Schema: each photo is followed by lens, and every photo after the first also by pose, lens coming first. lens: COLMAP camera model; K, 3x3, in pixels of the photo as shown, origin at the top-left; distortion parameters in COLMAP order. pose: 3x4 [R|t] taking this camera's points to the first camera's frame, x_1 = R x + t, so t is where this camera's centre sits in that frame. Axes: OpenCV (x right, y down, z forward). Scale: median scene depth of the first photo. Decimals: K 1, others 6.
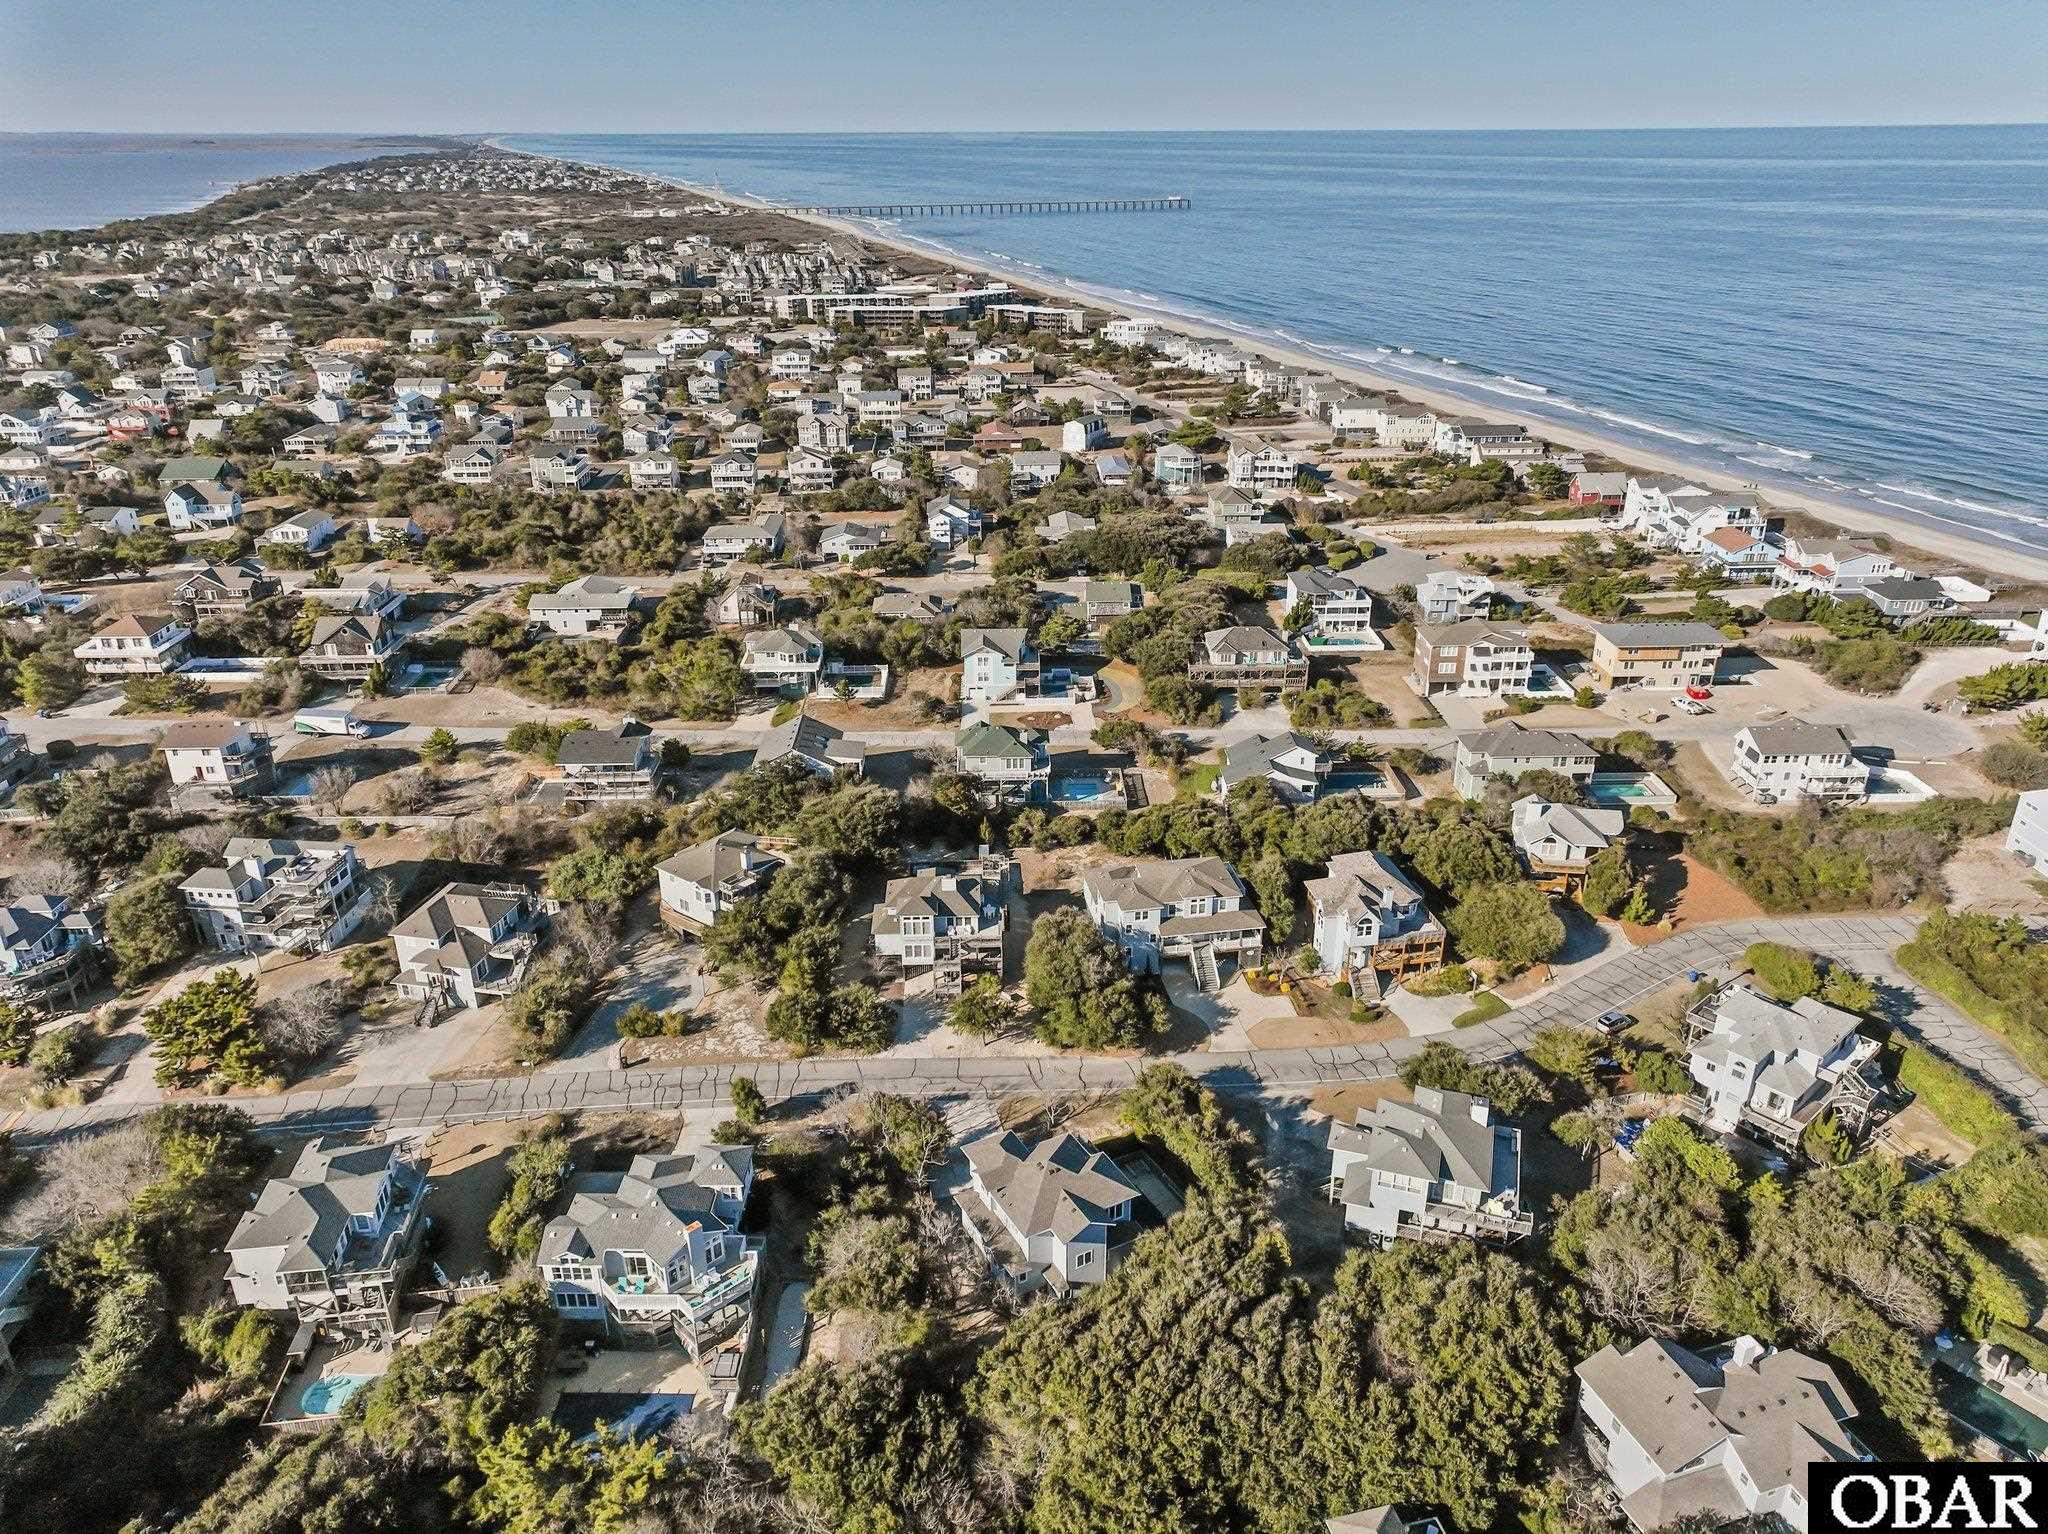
lens RADIAL K [[1445.5, 0, 1024.0], [0, 1445.5, 767.0], [0, 0, 1]] dist [0.006837, -0.004180]
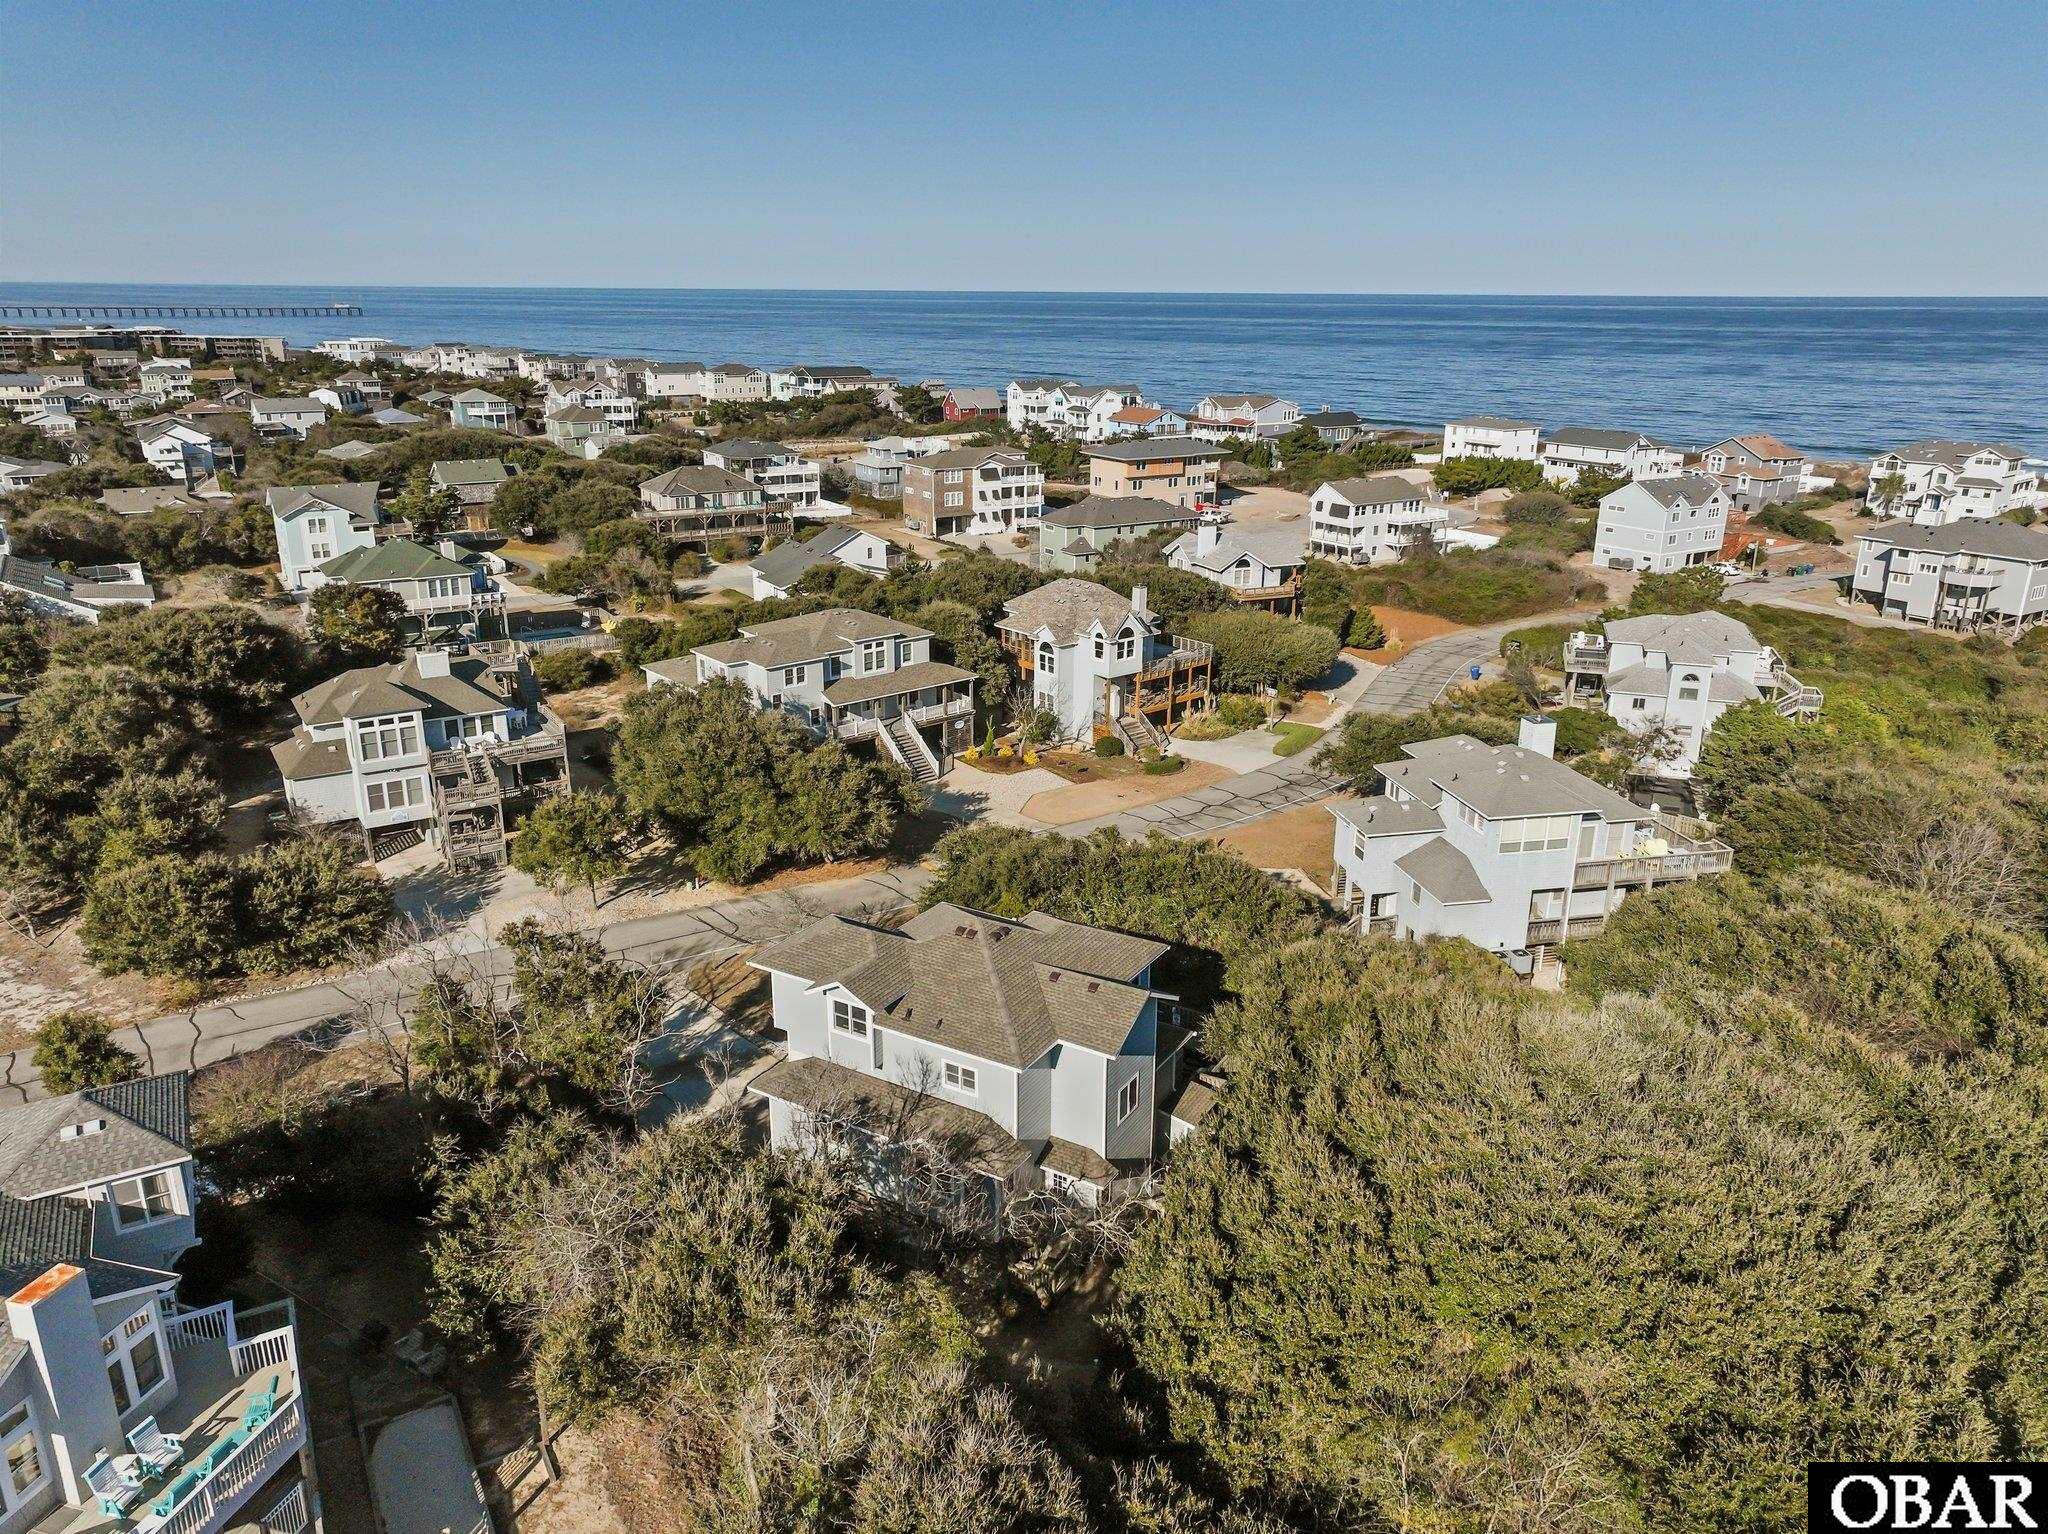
lens RADIAL K [[1445.5, 0, 1024.0], [0, 1445.5, 767.0], [0, 0, 1]] dist [0.006837, -0.004180]
pose [[0.859909, -0.147933, 0.488542, -0.104163], [0.197612, 0.978932, -0.051401, 0.149801], [-0.470645, 0.140742, 0.871025, 0.361226]]
